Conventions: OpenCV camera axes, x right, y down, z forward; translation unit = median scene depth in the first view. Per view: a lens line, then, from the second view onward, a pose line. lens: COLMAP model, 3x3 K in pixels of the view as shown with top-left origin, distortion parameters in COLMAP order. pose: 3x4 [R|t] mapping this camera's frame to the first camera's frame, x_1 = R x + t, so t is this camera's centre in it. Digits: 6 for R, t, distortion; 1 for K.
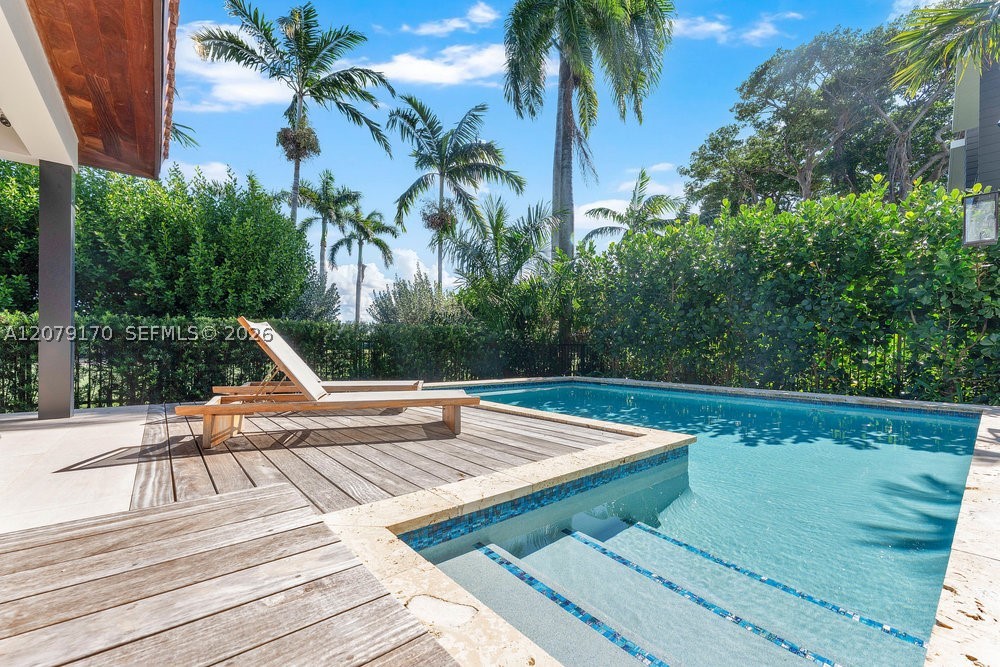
lens RADIAL K [[408.5, 0, 502.0], [0, 408.5, 357.5], [0, 0, 1]] dist [-0.001110, -0.000245]
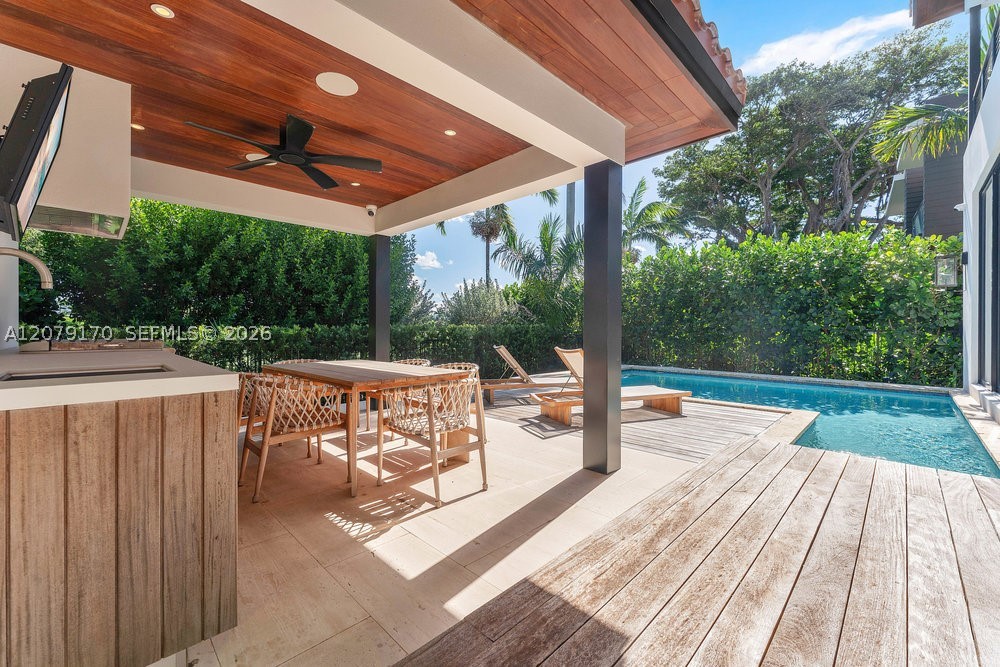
lens RADIAL K [[403.9, 0, 500.0], [0, 403.9, 333.5], [0, 0, 1]] dist [0.000754, 0.000102]
pose [[0.996221, -0.005422, 0.086680, -0.375257], [0.006447, 0.999912, -0.011560, -0.047145], [-0.086609, 0.012075, 0.996169, -0.225044]]
